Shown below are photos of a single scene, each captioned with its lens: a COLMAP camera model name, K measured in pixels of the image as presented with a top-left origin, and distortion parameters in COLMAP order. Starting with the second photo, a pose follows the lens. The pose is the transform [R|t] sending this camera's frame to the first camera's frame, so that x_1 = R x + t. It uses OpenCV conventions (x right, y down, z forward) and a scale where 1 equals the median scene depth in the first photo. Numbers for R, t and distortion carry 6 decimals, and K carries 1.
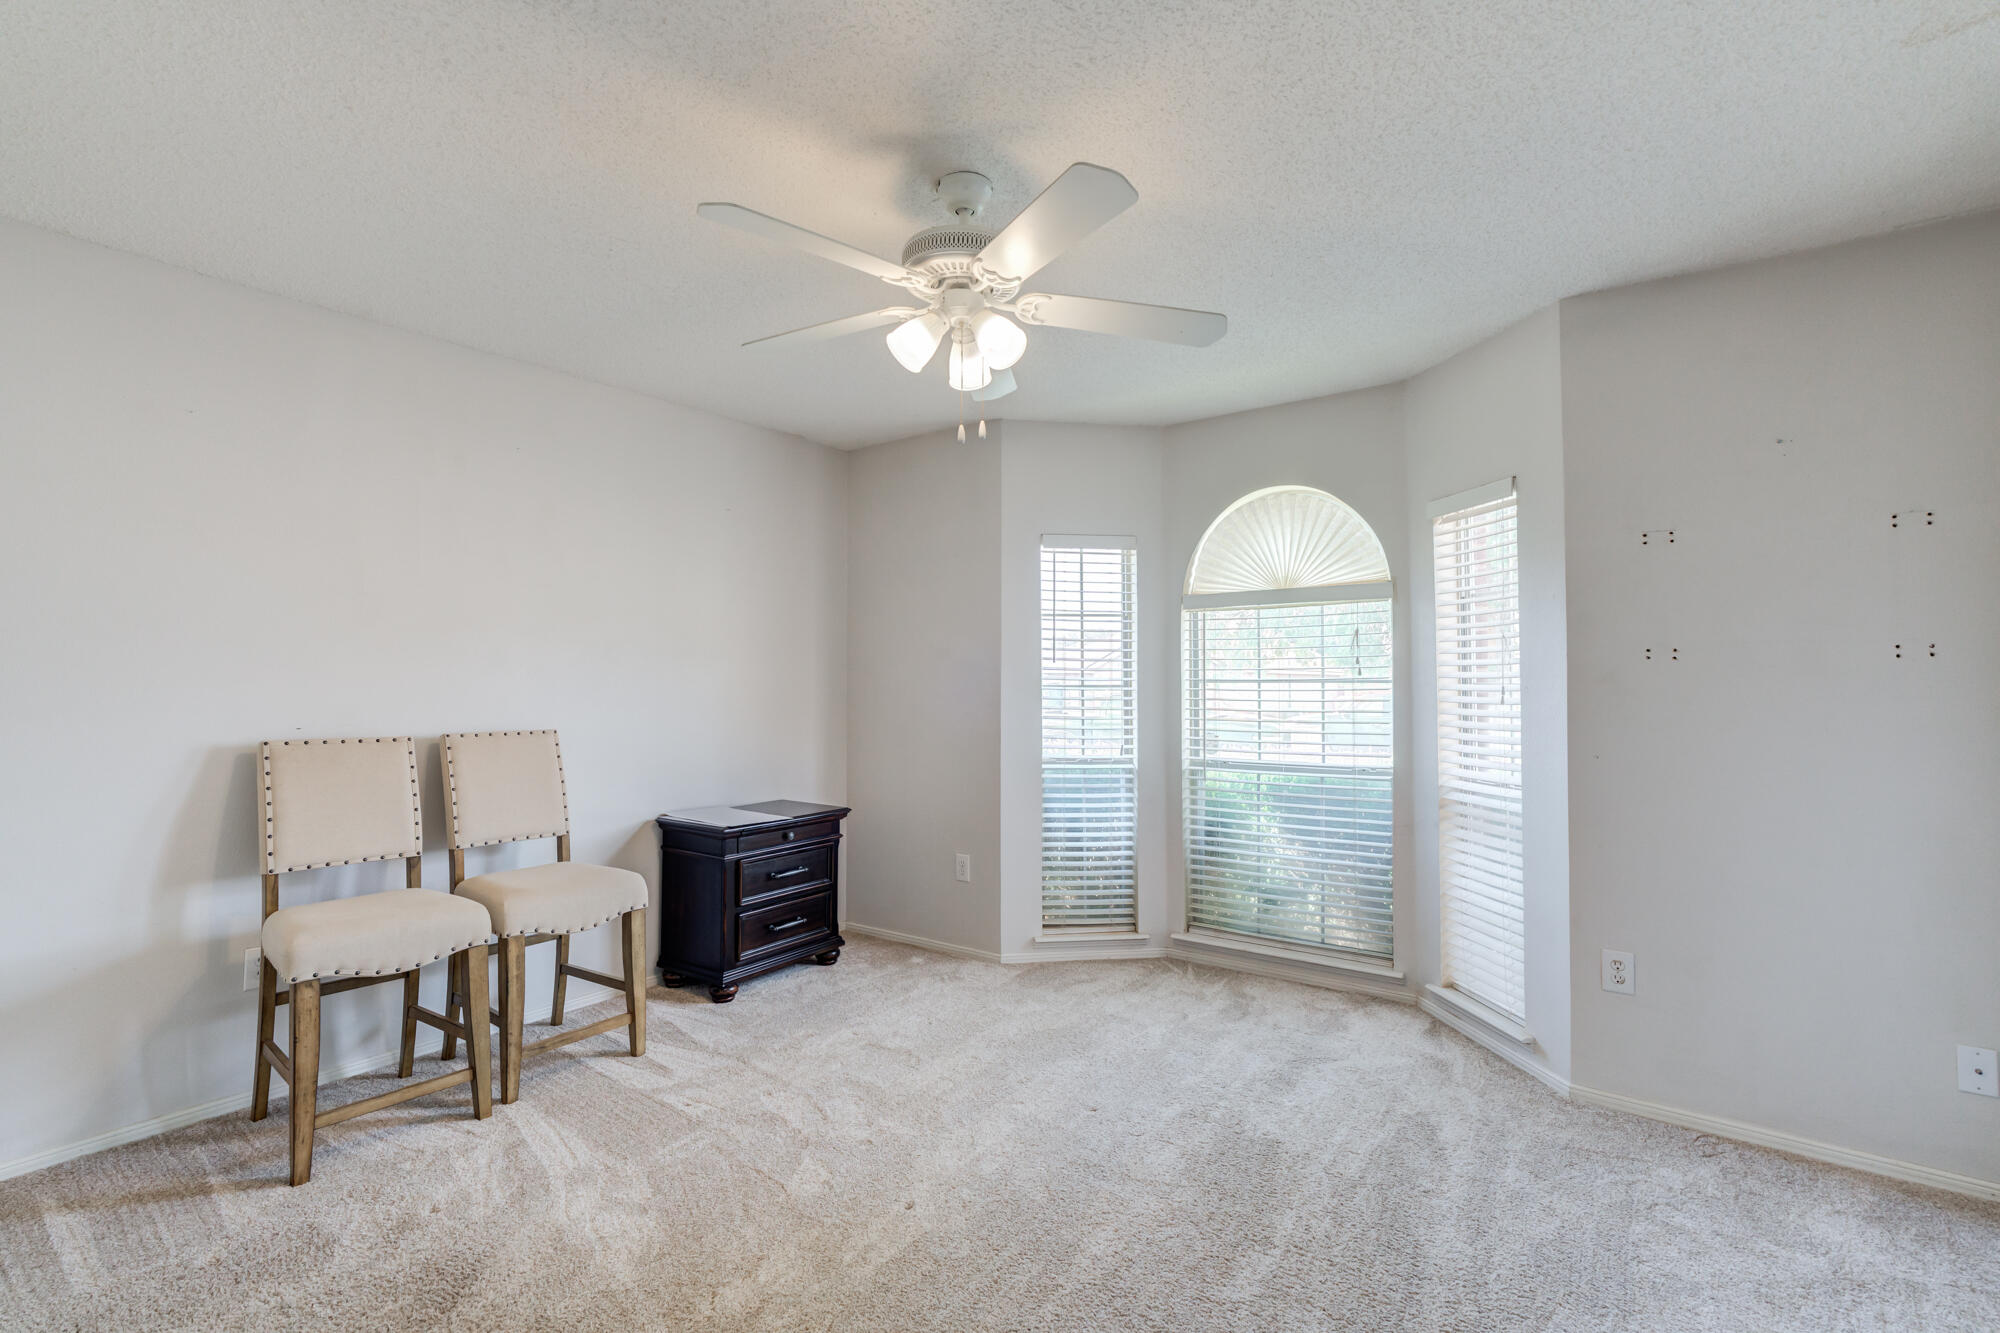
lens RADIAL K [[906.2, 0, 1000.6], [0, 906.2, 656.0], [0, 0, 1]] dist [-0.017870, 0.016244]
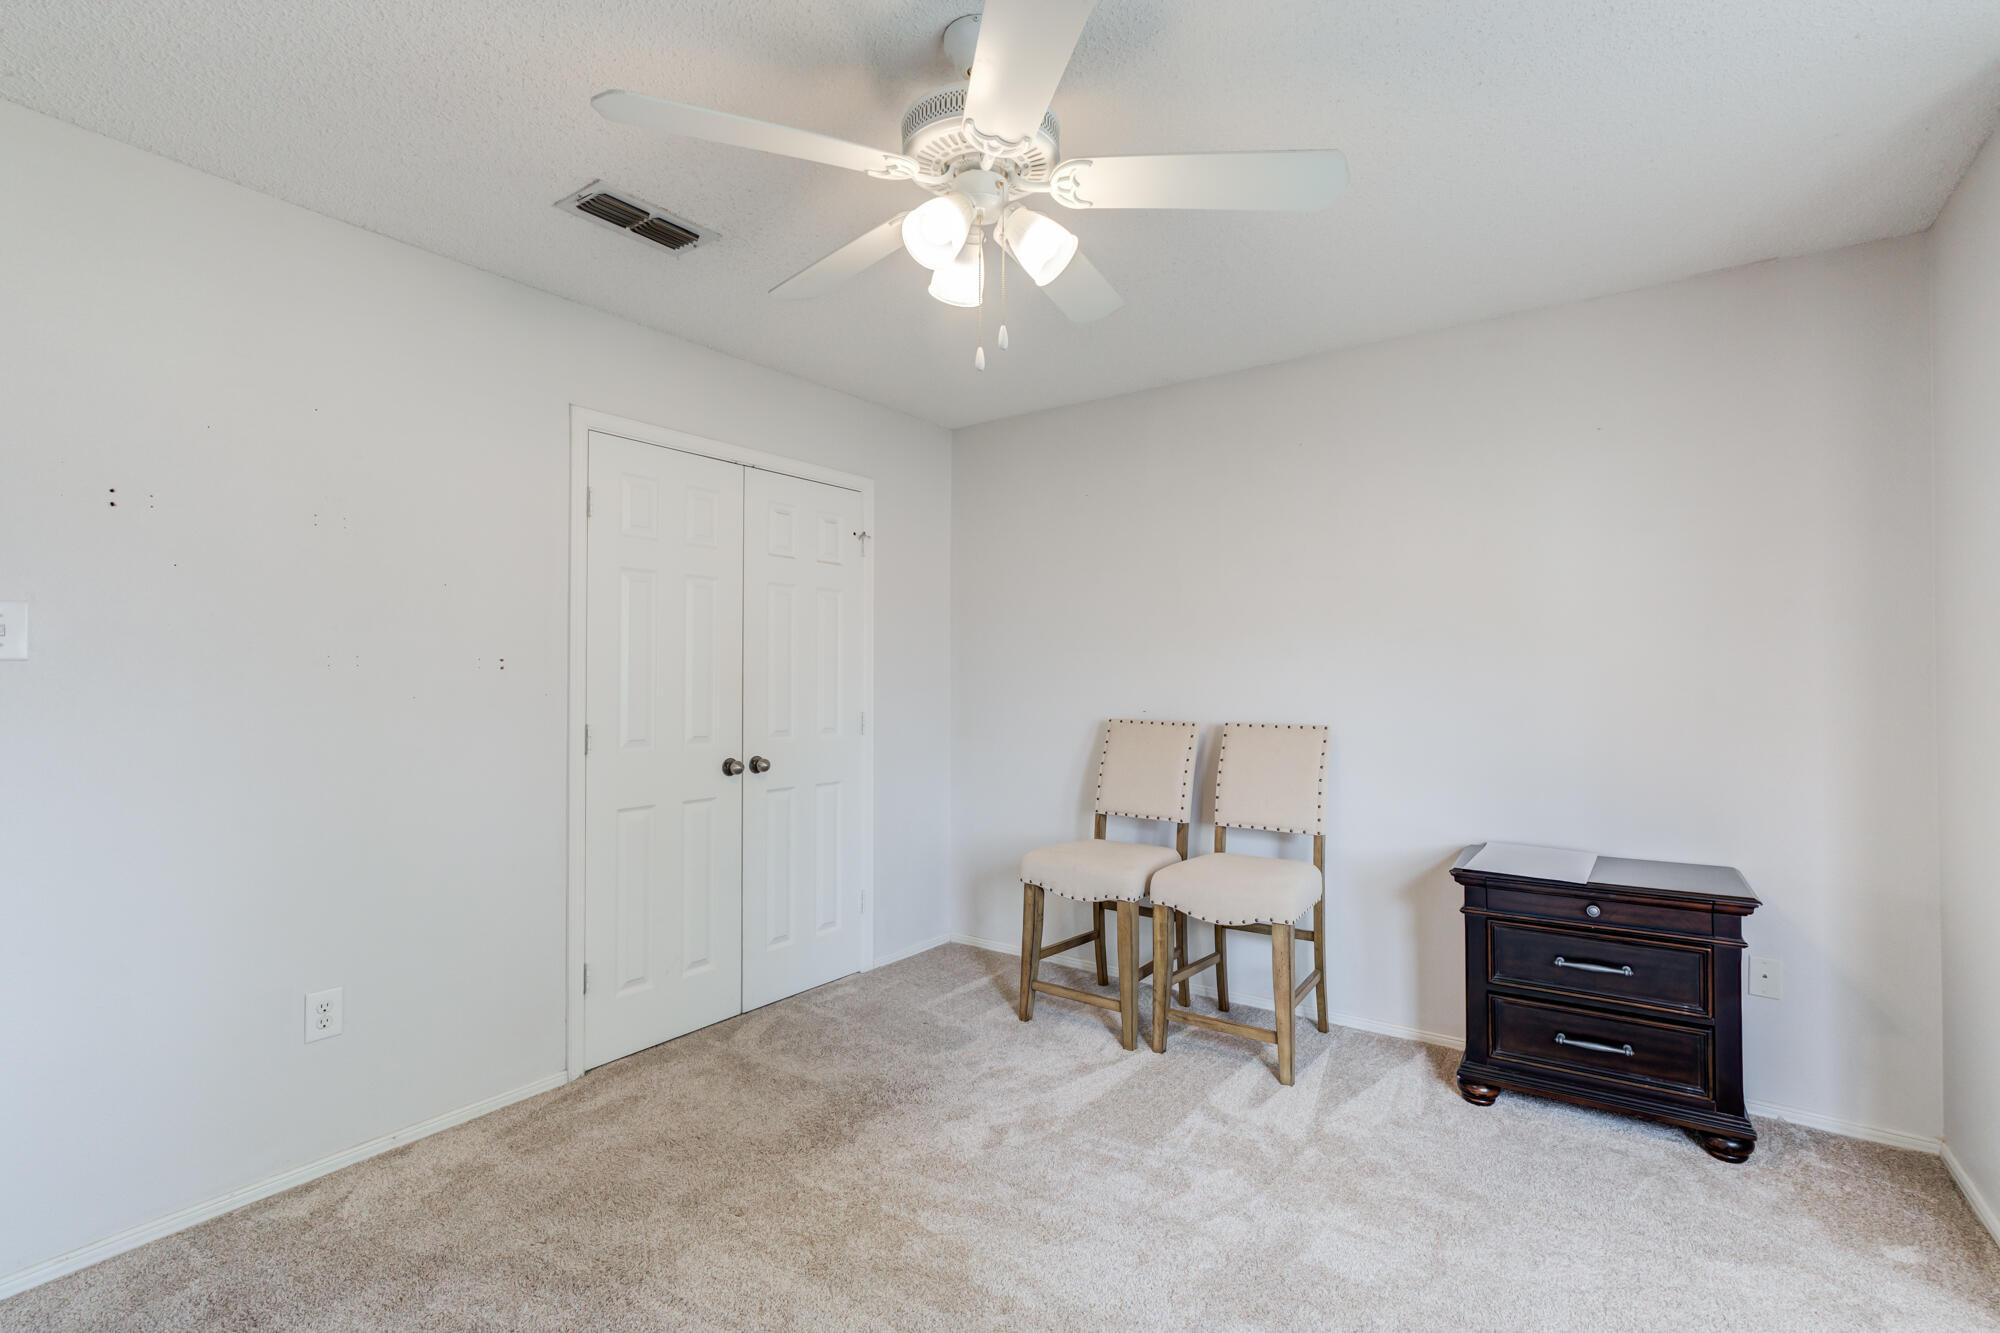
lens RADIAL K [[915.1, 0, 990.6], [0, 915.1, 666.7], [0, 0, 1]] dist [-0.022754, 0.020306]
pose [[0.029701, -0.010301, -0.999506, 0.543736], [0.027700, 0.999571, -0.009479, 0.020991], [0.999175, -0.027405, 0.029973, 0.717714]]
